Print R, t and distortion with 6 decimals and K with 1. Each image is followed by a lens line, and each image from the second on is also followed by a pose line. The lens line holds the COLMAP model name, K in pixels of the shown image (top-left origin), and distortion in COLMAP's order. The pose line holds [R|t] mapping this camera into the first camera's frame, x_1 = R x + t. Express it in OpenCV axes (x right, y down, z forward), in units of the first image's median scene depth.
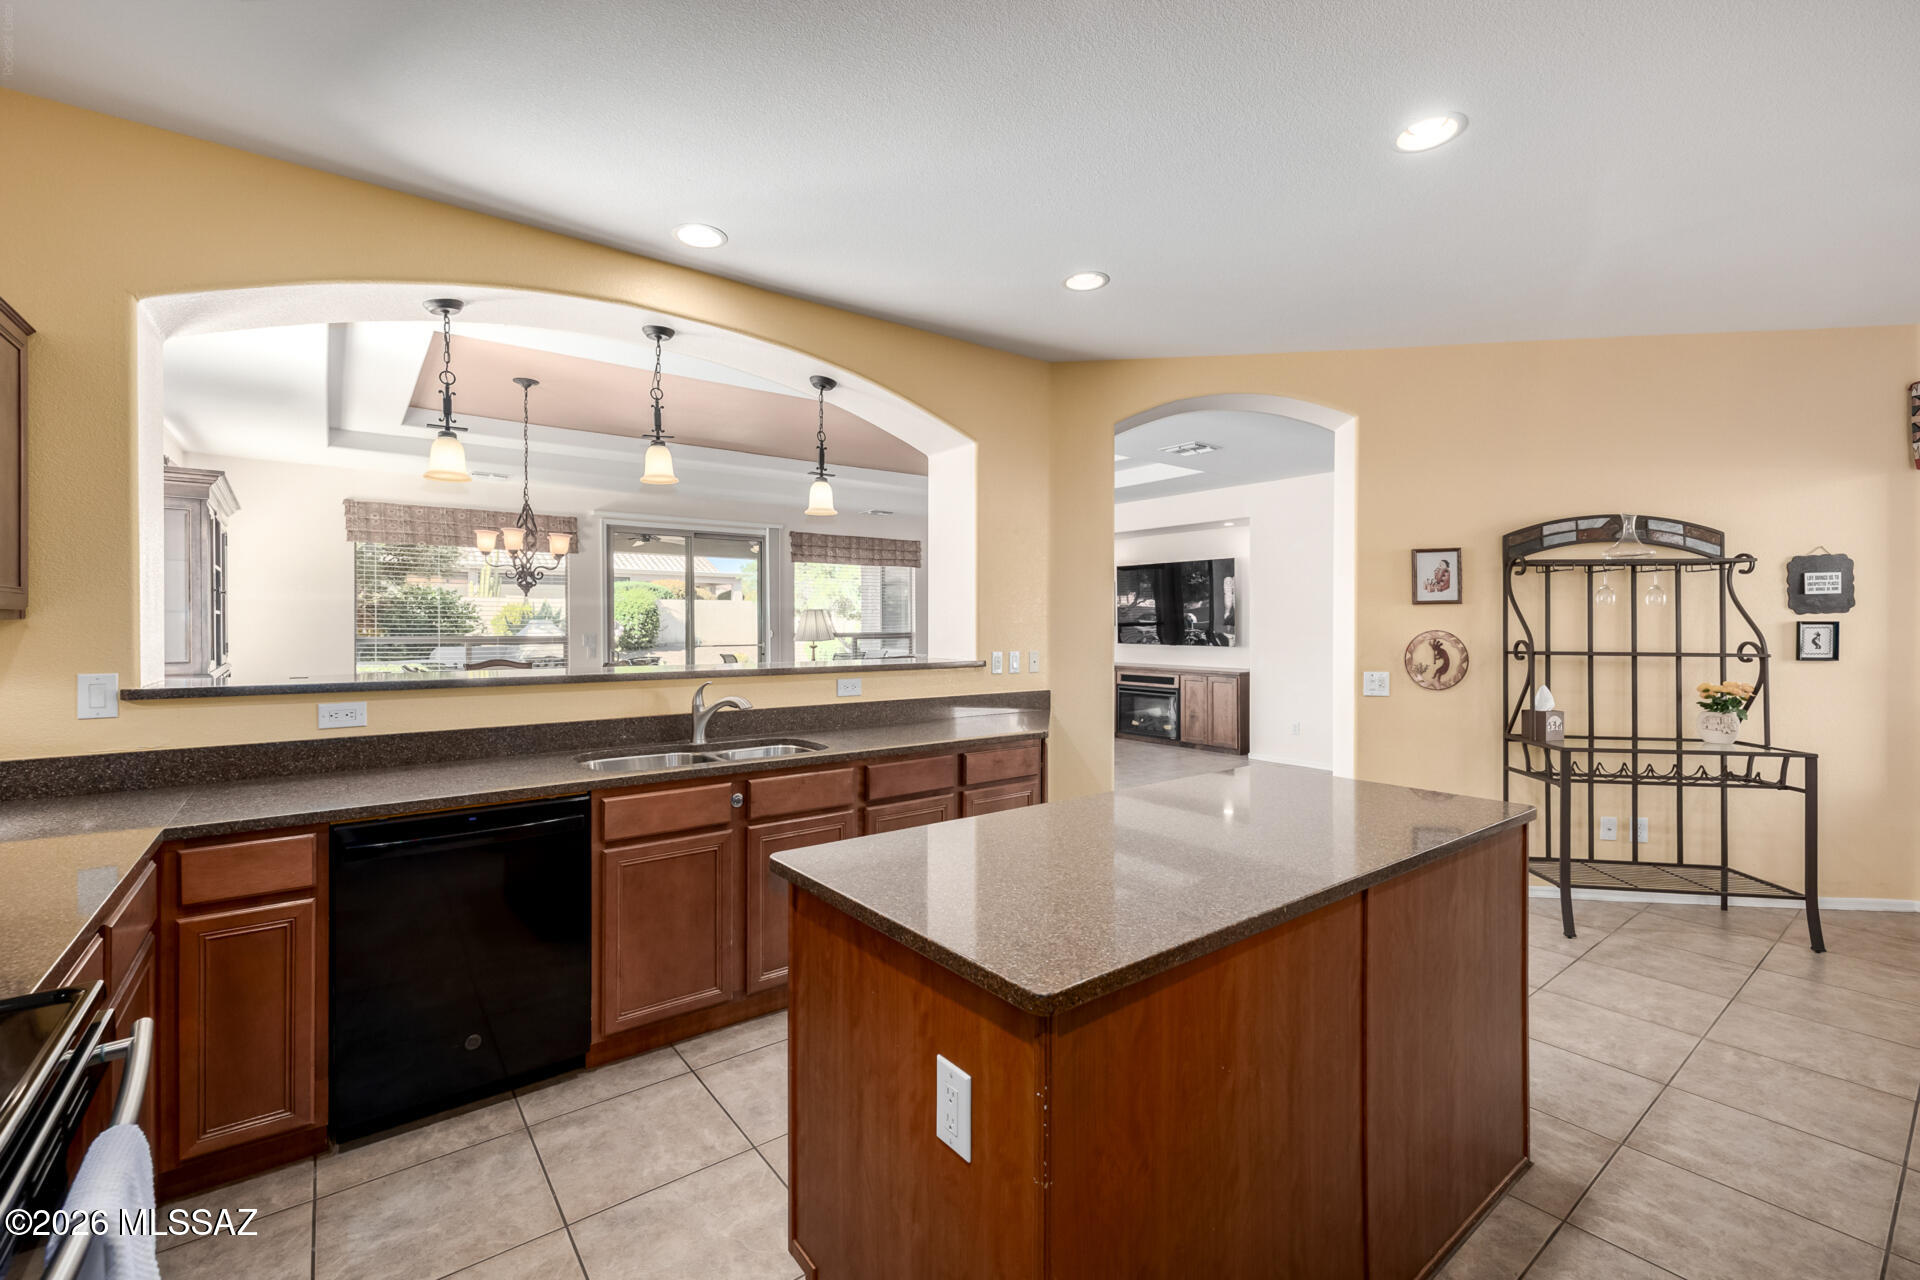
lens RADIAL K [[815.6, 0, 953.8], [0, 815.6, 622.5], [0, 0, 1]] dist [-0.000583, 0.000667]
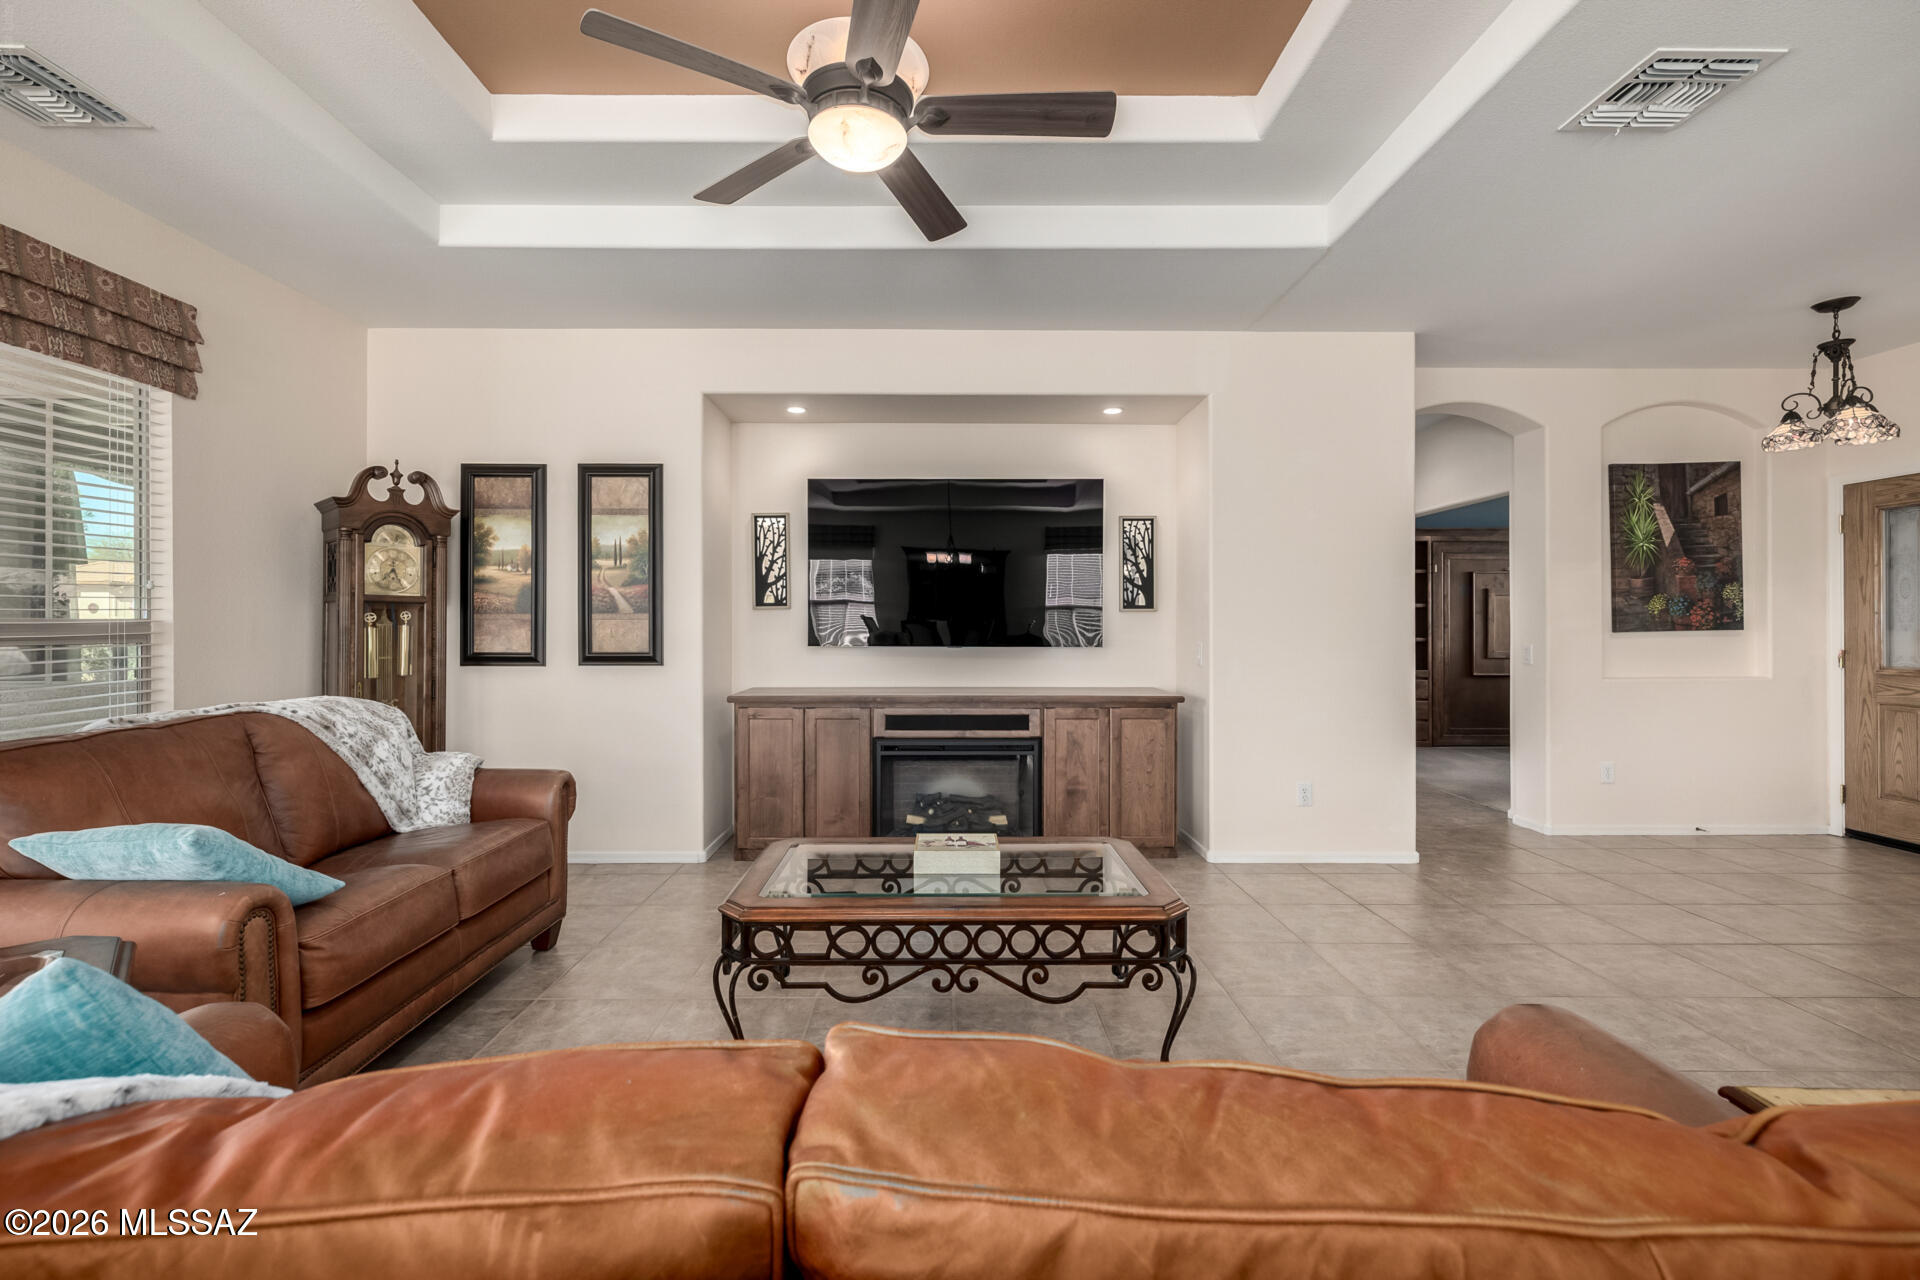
lens RADIAL K [[815.6, 0, 950.9], [0, 815.6, 631.0], [0, 0, 1]] dist [-0.000583, 0.000667]
pose [[0.605321, -0.010004, 0.795919, -0.306817], [-0.003191, 0.999882, 0.014994, 0.028269], [-0.795975, -0.011616, 0.605218, 1.710266]]
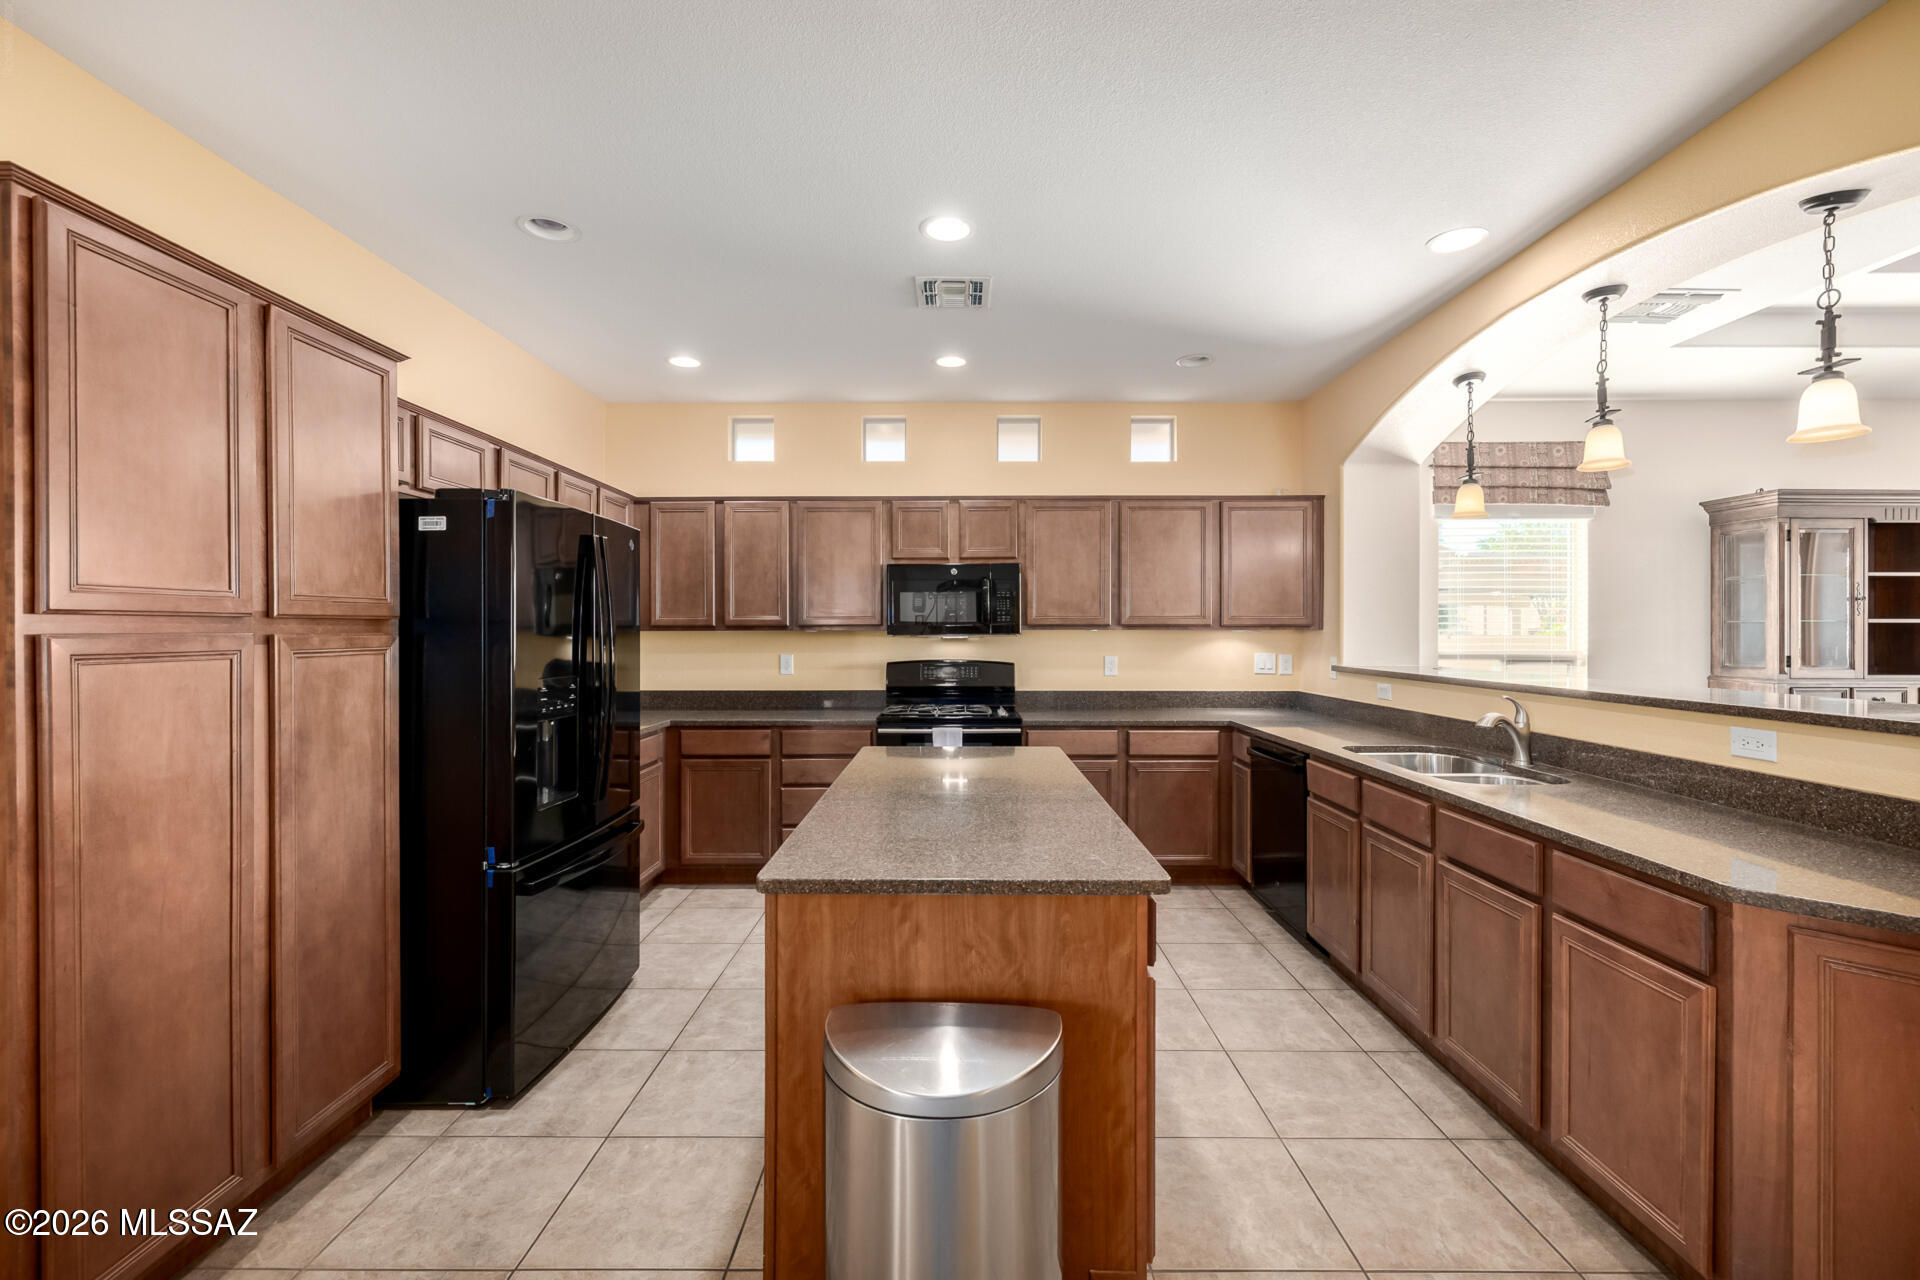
lens RADIAL K [[815.6, 0, 954.1], [0, 815.6, 631.8], [0, 0, 1]] dist [-0.000583, 0.000667]
pose [[-0.615883, -0.000221, -0.787838, 0.622063], [-0.000083, 1.000000, -0.000216, 0.000361], [0.787838, -0.000068, -0.615883, 0.837240]]
